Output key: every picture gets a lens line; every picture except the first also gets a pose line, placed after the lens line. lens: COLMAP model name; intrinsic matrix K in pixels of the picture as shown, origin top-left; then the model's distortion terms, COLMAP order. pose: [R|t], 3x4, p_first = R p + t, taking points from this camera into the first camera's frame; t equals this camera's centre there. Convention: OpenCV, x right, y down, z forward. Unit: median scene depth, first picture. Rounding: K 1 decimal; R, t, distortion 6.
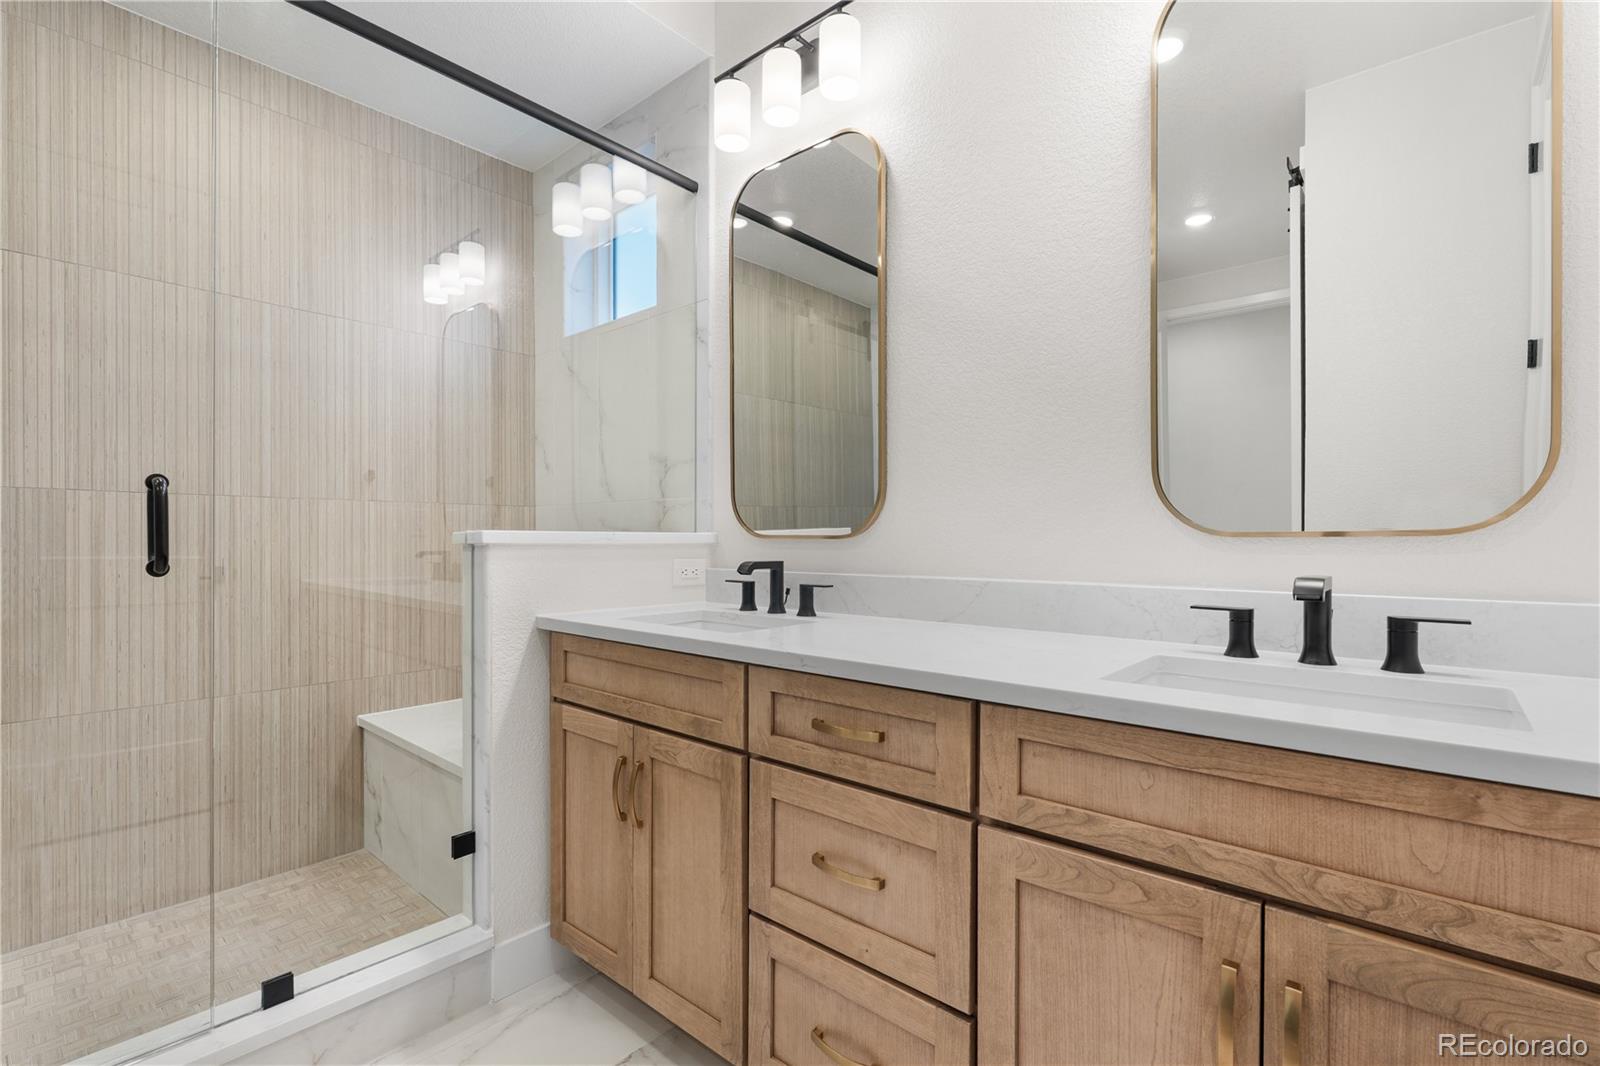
lens RADIAL K [[719.8, 0, 801.5], [0, 719.8, 542.5], [0, 0, 1]] dist [-0.000960, -0.000167]
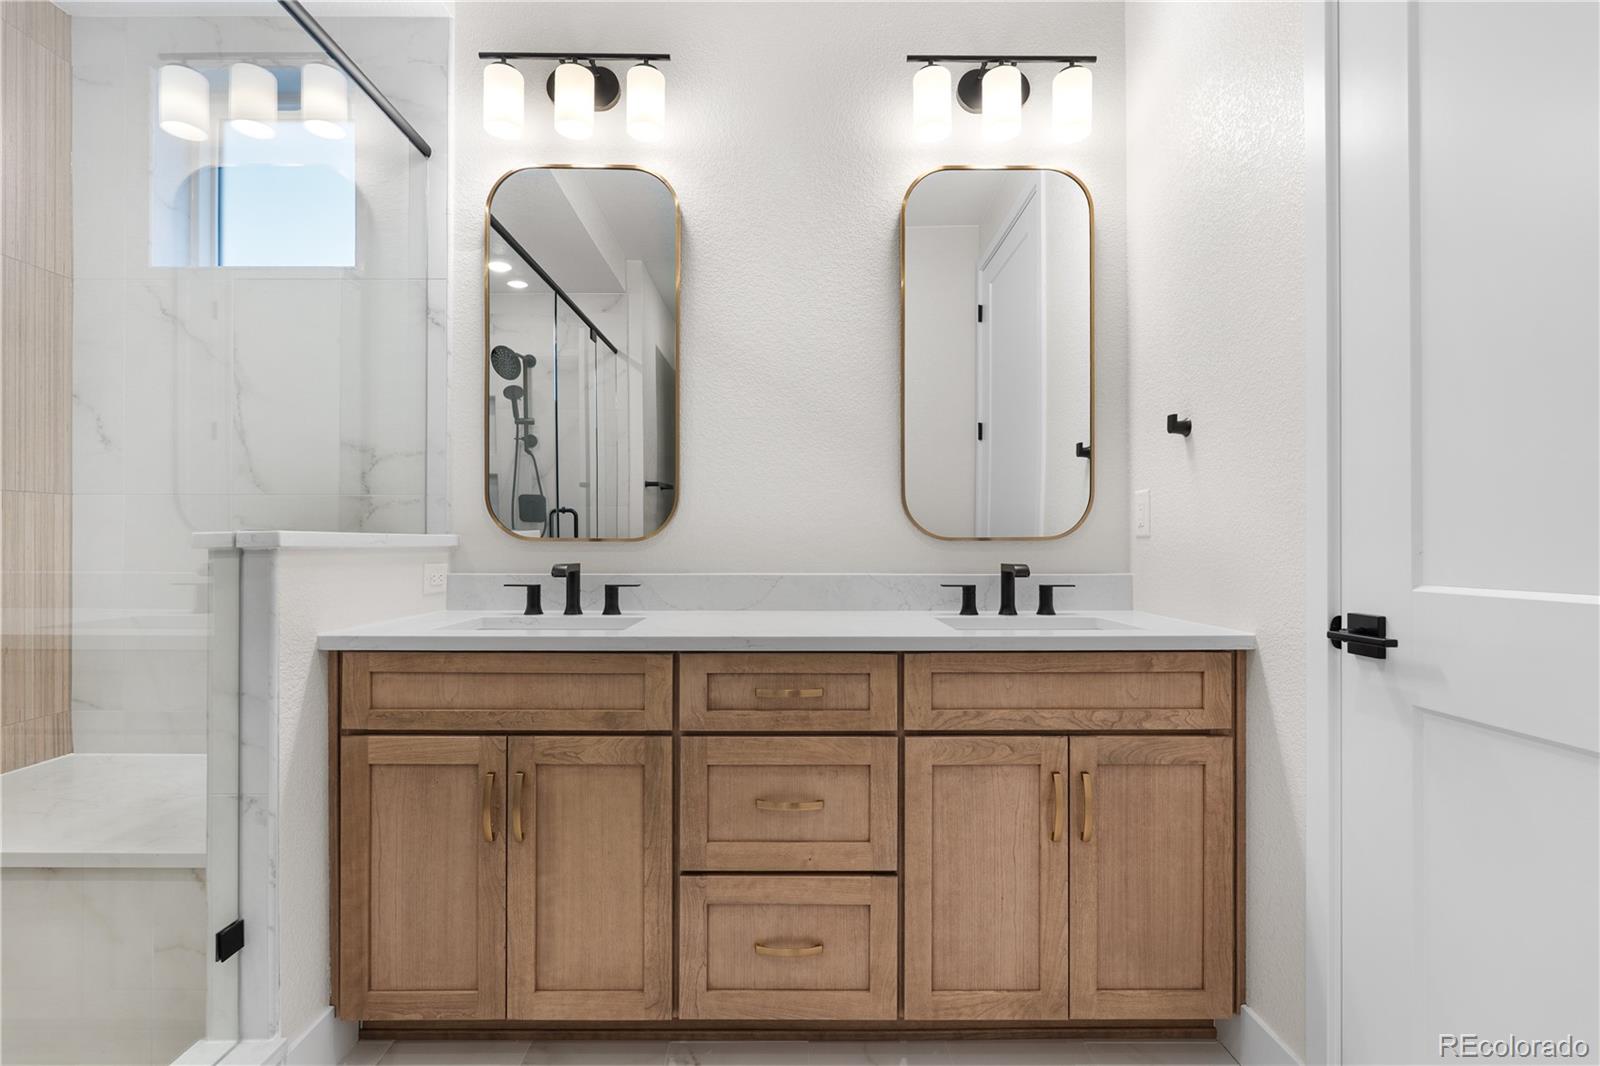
lens RADIAL K [[719.8, 0, 801.5], [0, 719.8, 542.5], [0, 0, 1]] dist [-0.000960, -0.000167]
pose [[0.748707, 0.002037, 0.662898, -0.696534], [0.002206, 0.999982, -0.005564, 0.003806], [-0.662898, 0.005628, 0.748689, 0.032537]]
